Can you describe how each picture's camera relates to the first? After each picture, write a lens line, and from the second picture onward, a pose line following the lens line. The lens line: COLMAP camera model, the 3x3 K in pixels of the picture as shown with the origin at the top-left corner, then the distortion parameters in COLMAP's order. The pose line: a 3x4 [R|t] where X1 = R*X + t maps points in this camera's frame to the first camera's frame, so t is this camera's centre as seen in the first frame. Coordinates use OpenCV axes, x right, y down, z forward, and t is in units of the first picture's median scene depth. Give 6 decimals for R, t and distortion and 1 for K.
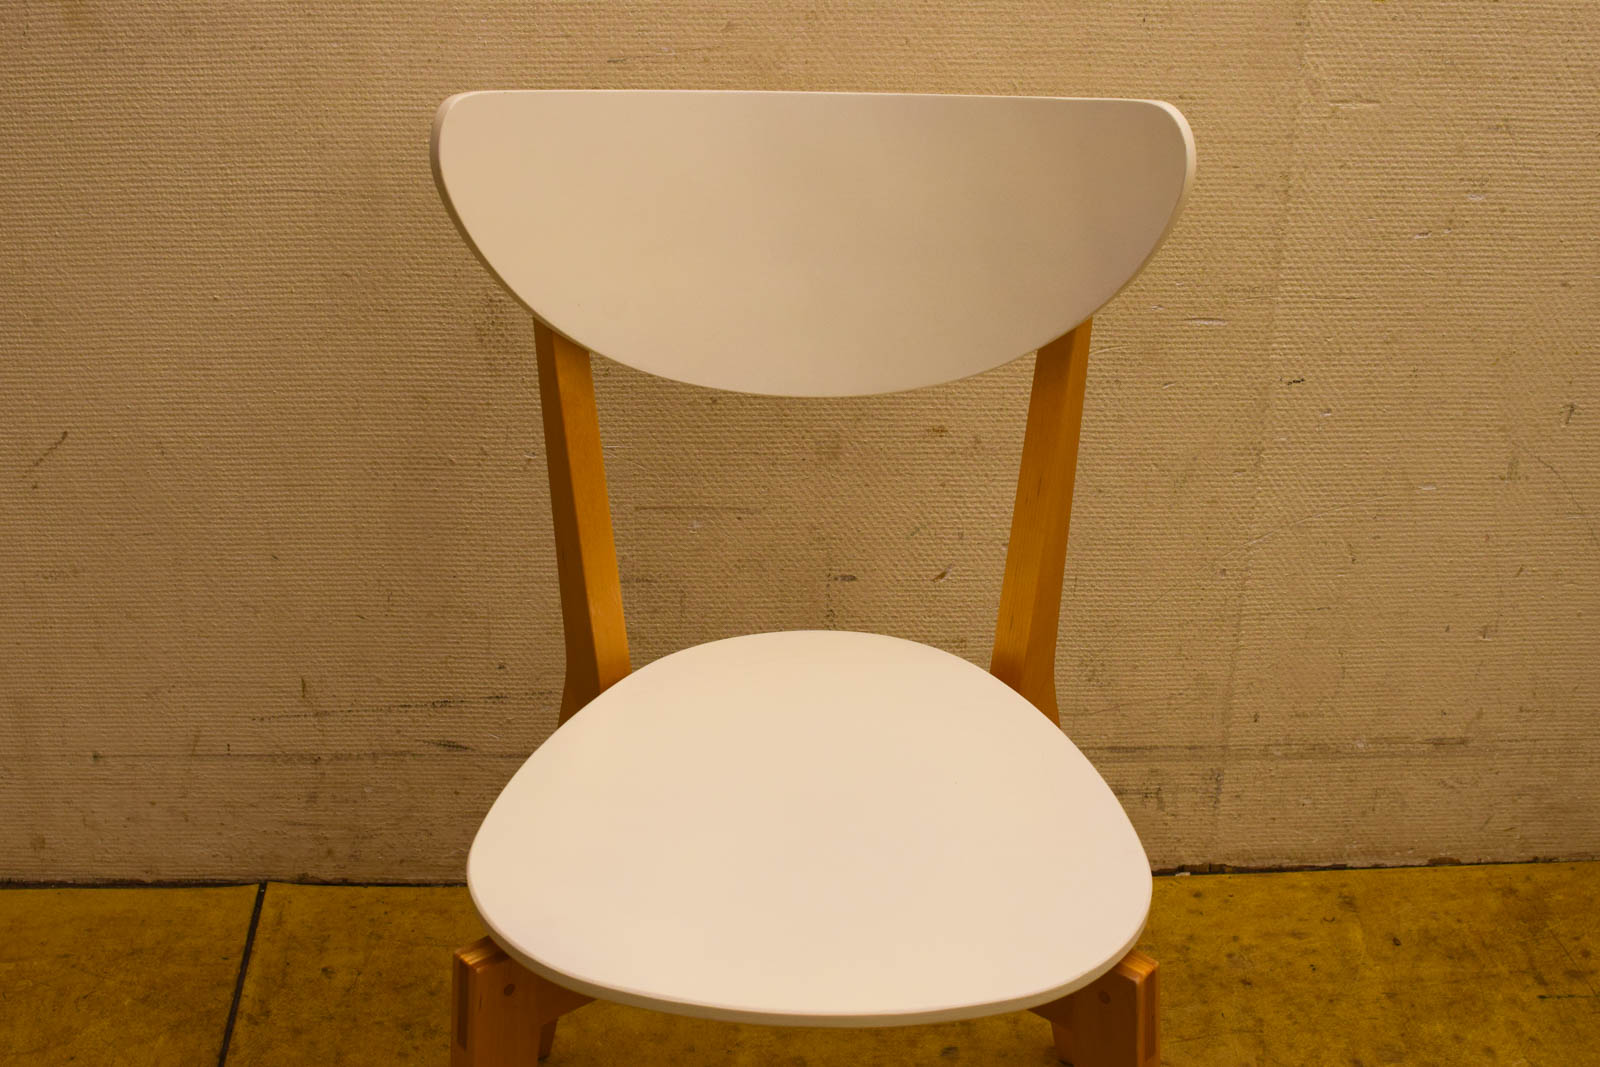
lens RADIAL K [[2462.9, 0, 796.8], [0, 2462.9, 535.1], [0, 0, 1]] dist [-0.157660, 0.000000]
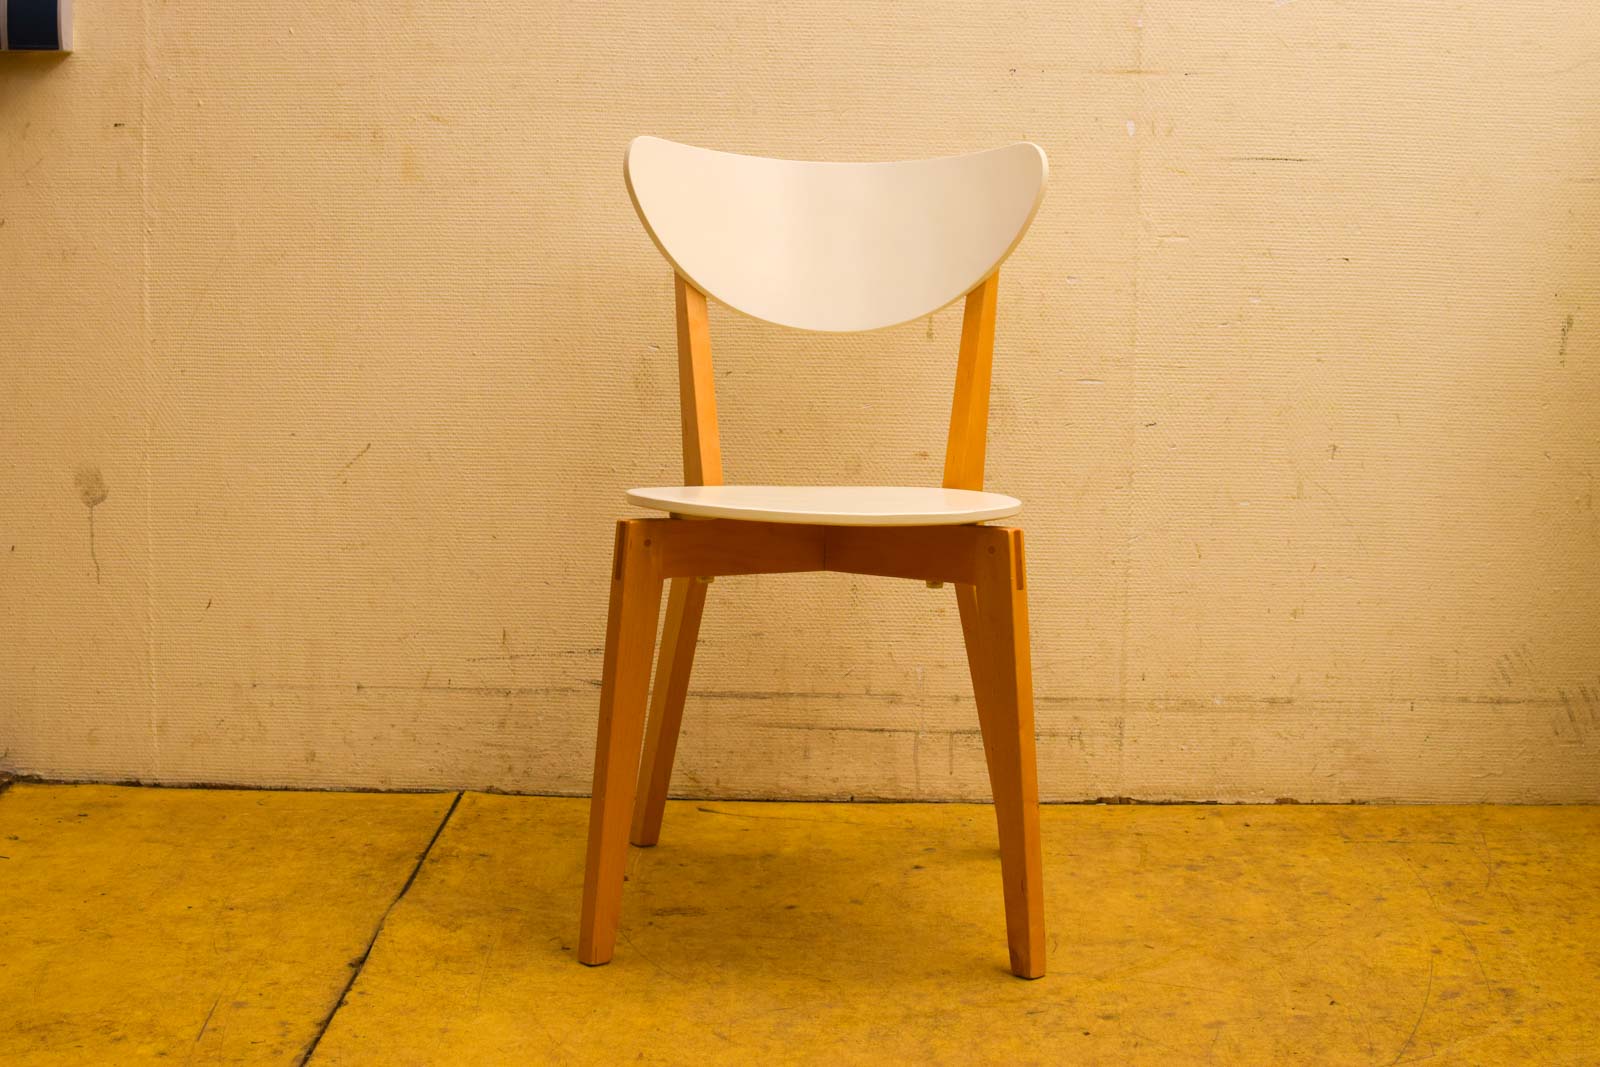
lens RADIAL K [[2462.9, 0, 802.0], [0, 2462.9, 532.0], [0, 0, 1]] dist [-0.157660, 0.000000]
pose [[0.999131, 0.008897, -0.040730, 0.041469], [-0.023426, 0.927955, -0.371956, 0.545642], [0.034486, 0.372587, 0.927356, -0.408269]]
